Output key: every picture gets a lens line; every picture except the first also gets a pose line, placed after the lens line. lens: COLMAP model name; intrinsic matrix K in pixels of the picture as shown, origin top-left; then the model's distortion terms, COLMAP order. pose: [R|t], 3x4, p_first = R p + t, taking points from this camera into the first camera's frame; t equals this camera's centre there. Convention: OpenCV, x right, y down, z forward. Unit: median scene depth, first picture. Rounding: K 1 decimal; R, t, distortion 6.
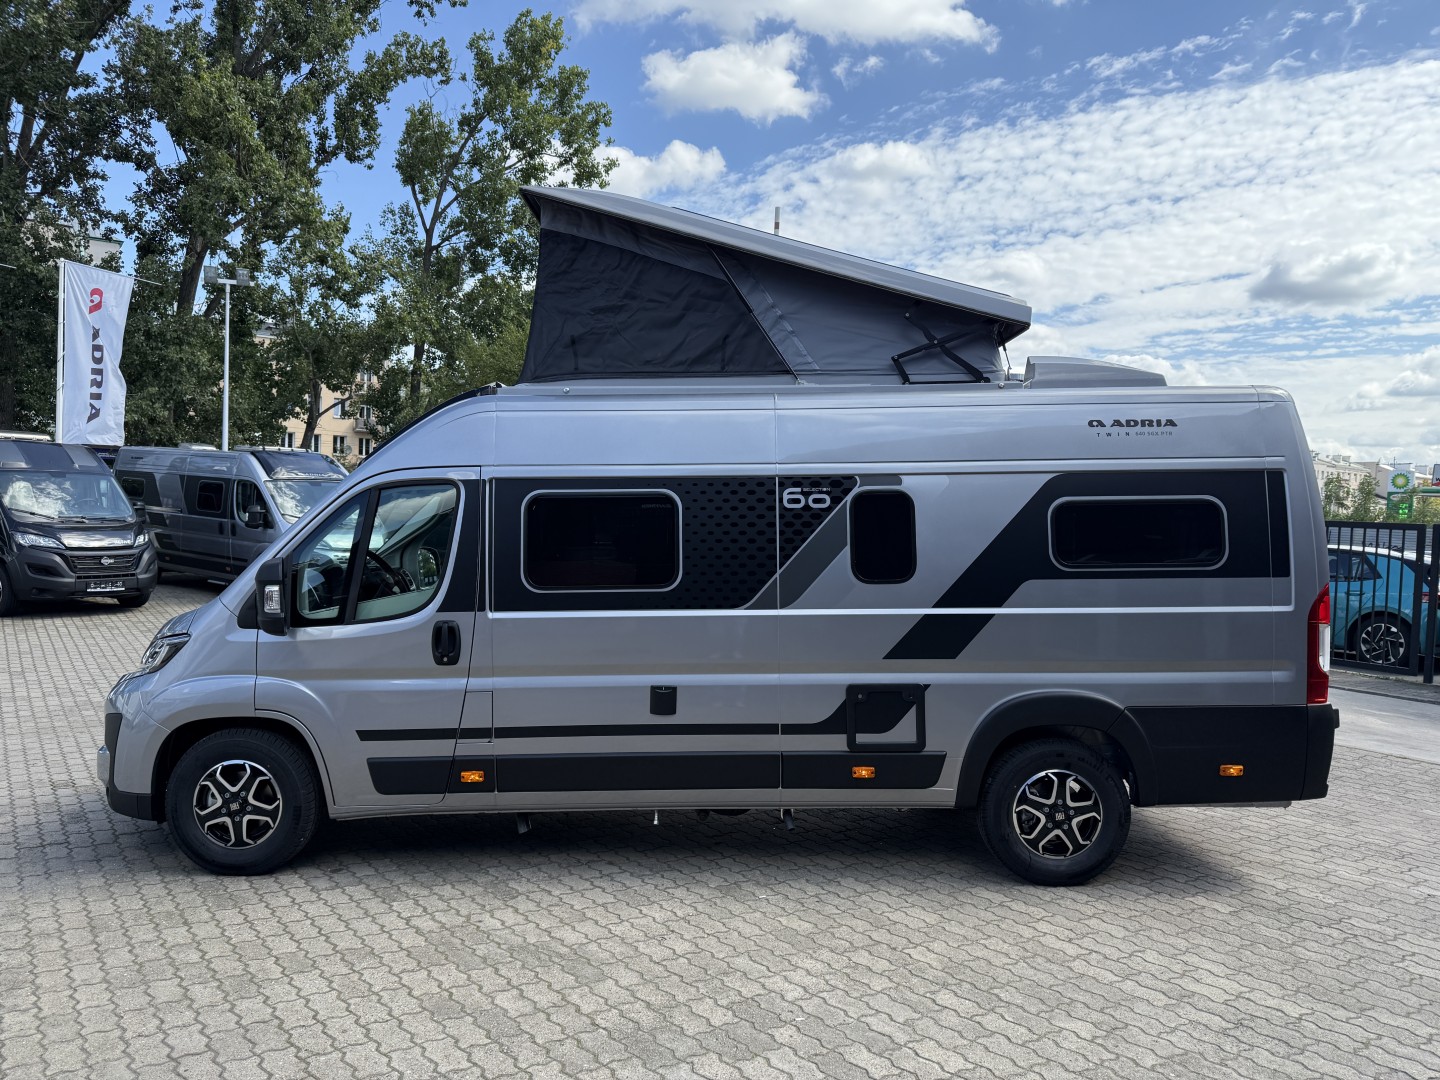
lens RADIAL K [[1017.5, 0, 725.4], [0, 1017.5, 540.1], [0, 0, 1]] dist [0.037642, -0.054108]
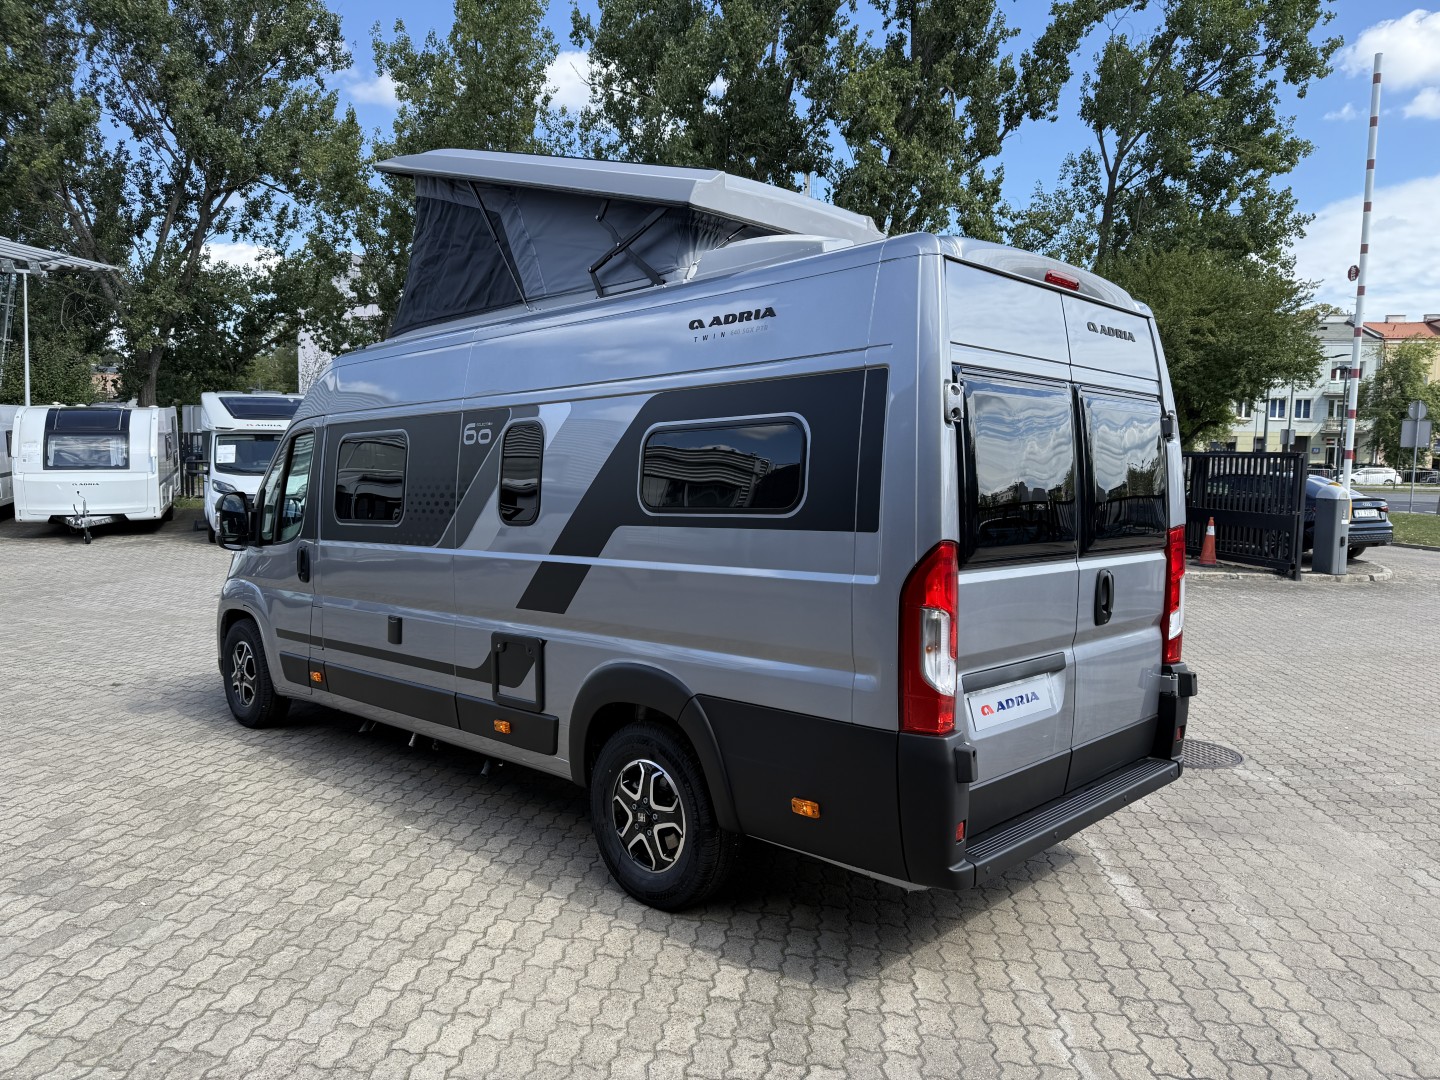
lens RADIAL K [[1018.0, 0, 733.8], [0, 1018.0, 536.6], [0, 0, 1]] dist [0.031209, -0.043162]
pose [[0.722789, 0.037304, -0.690061, 0.926005], [-0.013636, 0.999117, 0.039729, 0.014241], [0.690935, -0.019307, 0.722659, 0.470458]]
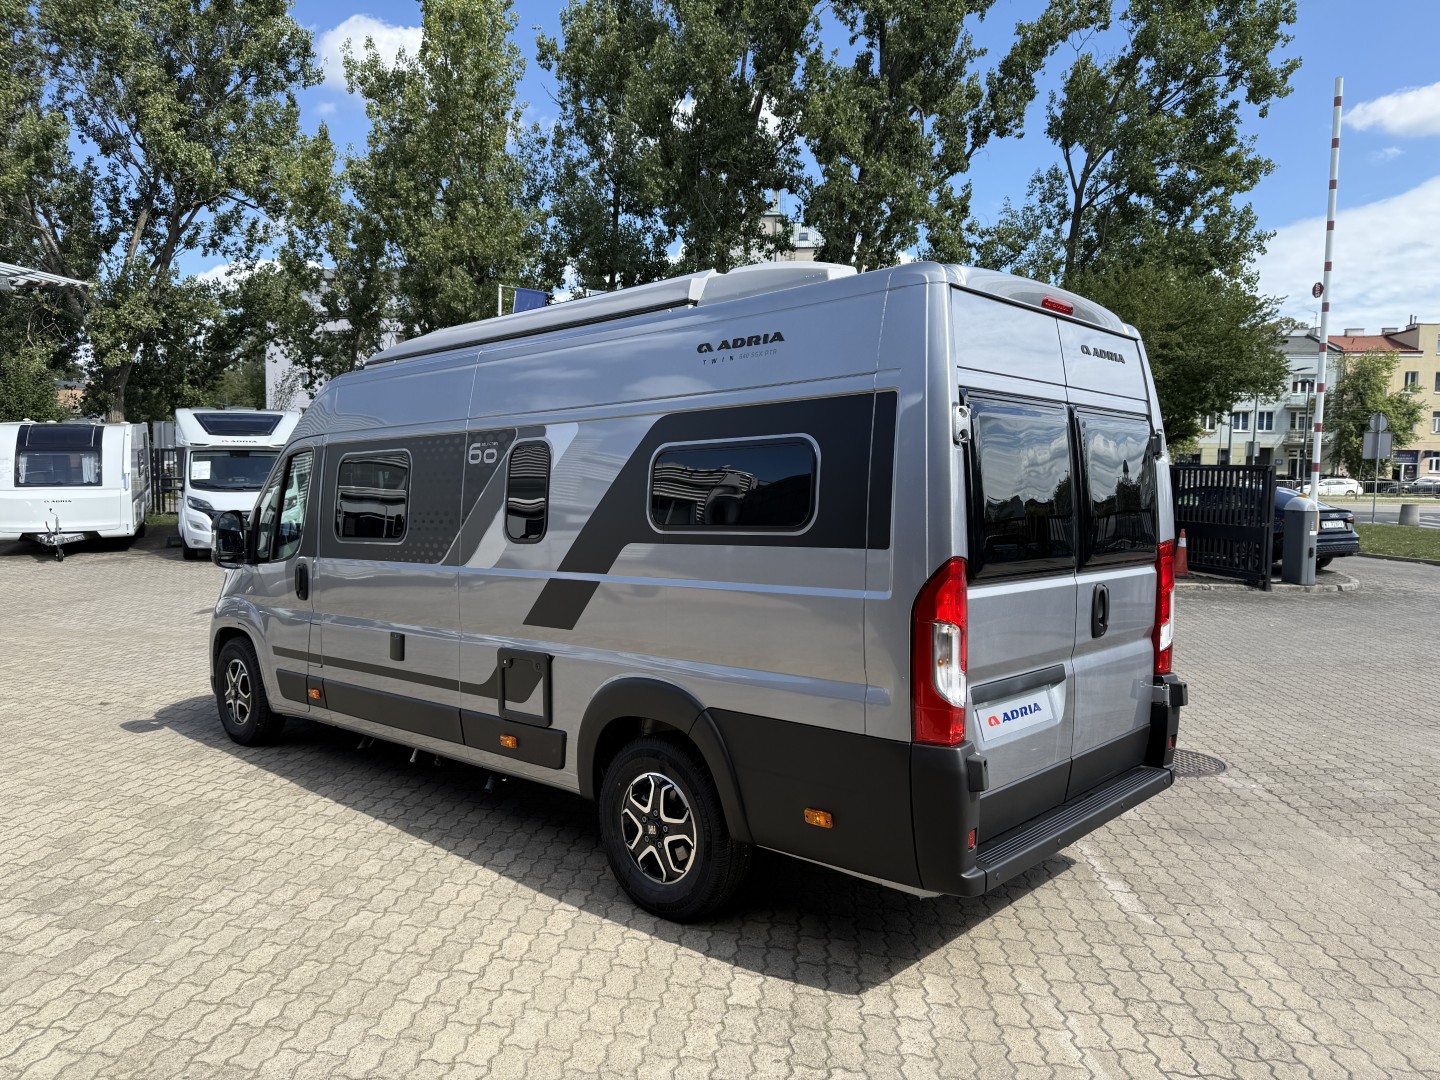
lens RADIAL K [[1016.4, 0, 724.7], [0, 1016.4, 534.3], [0, 0, 1]] dist [0.041347, -0.059473]
pose [[0.737293, 0.023252, -0.675173, 0.917851], [-0.009031, 0.999657, 0.024564, 0.010482], [0.675513, -0.012013, 0.737251, 0.435193]]
